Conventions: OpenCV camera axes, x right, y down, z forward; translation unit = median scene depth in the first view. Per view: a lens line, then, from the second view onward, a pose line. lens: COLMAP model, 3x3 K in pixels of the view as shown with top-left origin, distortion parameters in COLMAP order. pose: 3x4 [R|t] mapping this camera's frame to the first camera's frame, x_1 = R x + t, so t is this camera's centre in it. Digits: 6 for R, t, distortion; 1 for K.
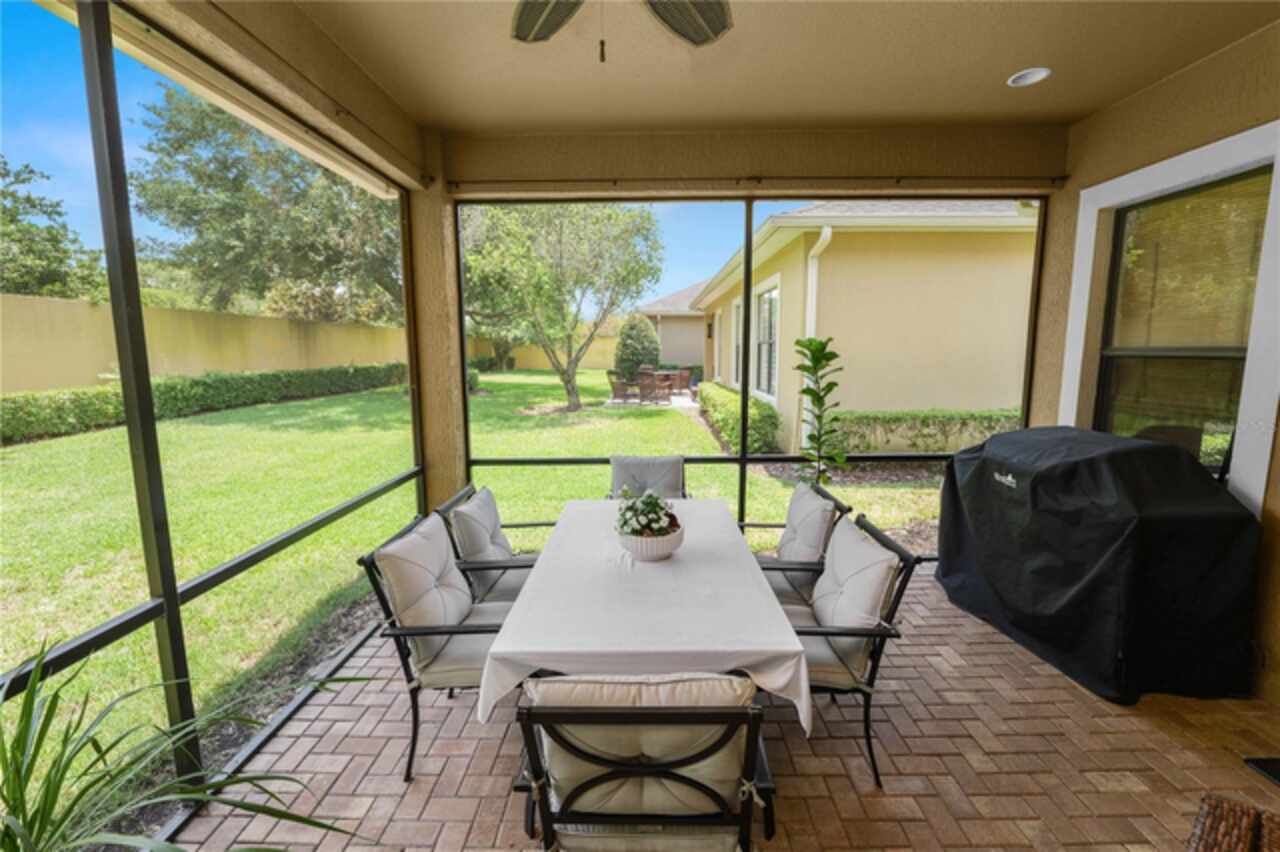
lens RADIAL K [[521.0, 0, 640.0], [0, 521.0, 421.3], [0, 0, 1]] dist [-0.015728, 0.002282]
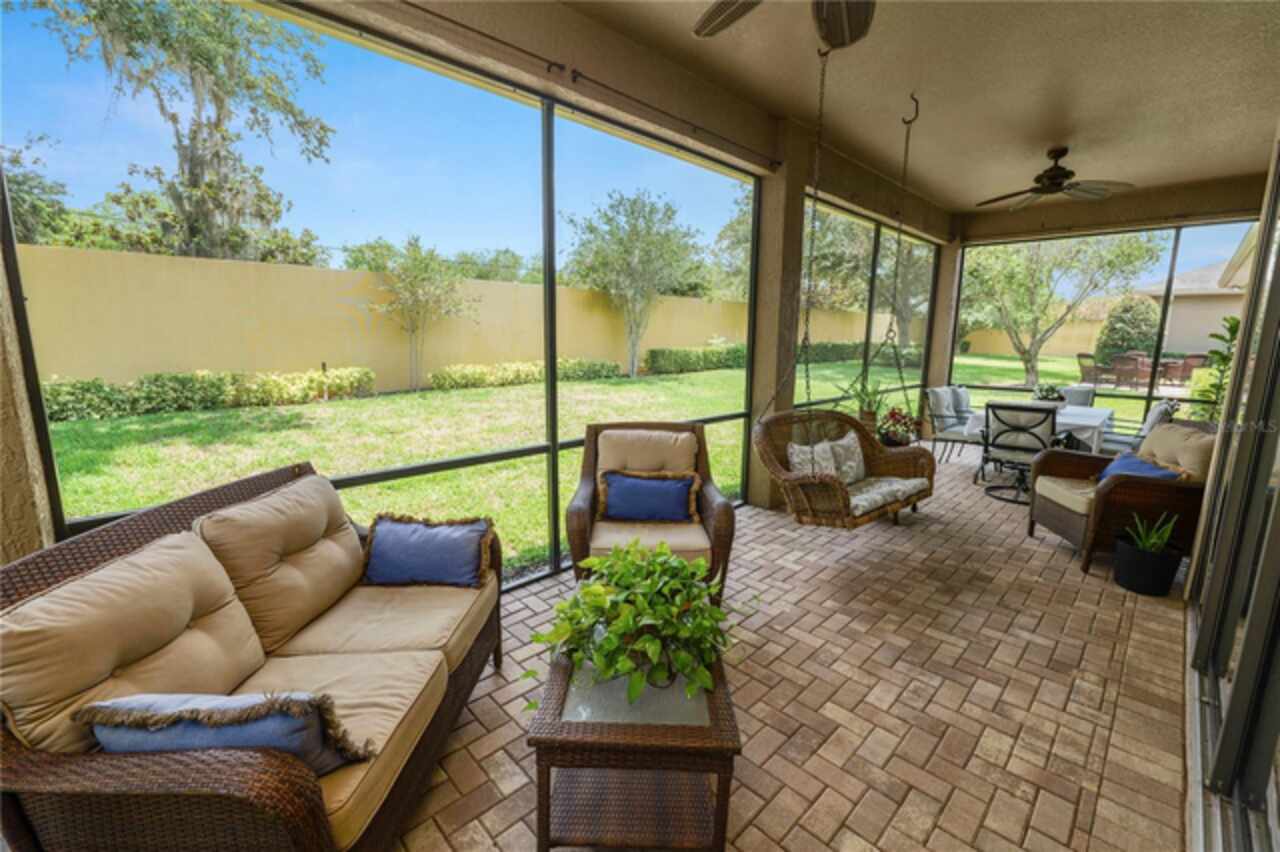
lens RADIAL K [[521.0, 0, 640.0], [0, 521.0, 421.3], [0, 0, 1]] dist [-0.015728, 0.002282]
pose [[0.701735, 0.131650, -0.700169, 0.065844], [-0.111063, 0.990978, 0.075018, 0.059356], [0.703728, 0.025120, 0.710025, -0.343037]]
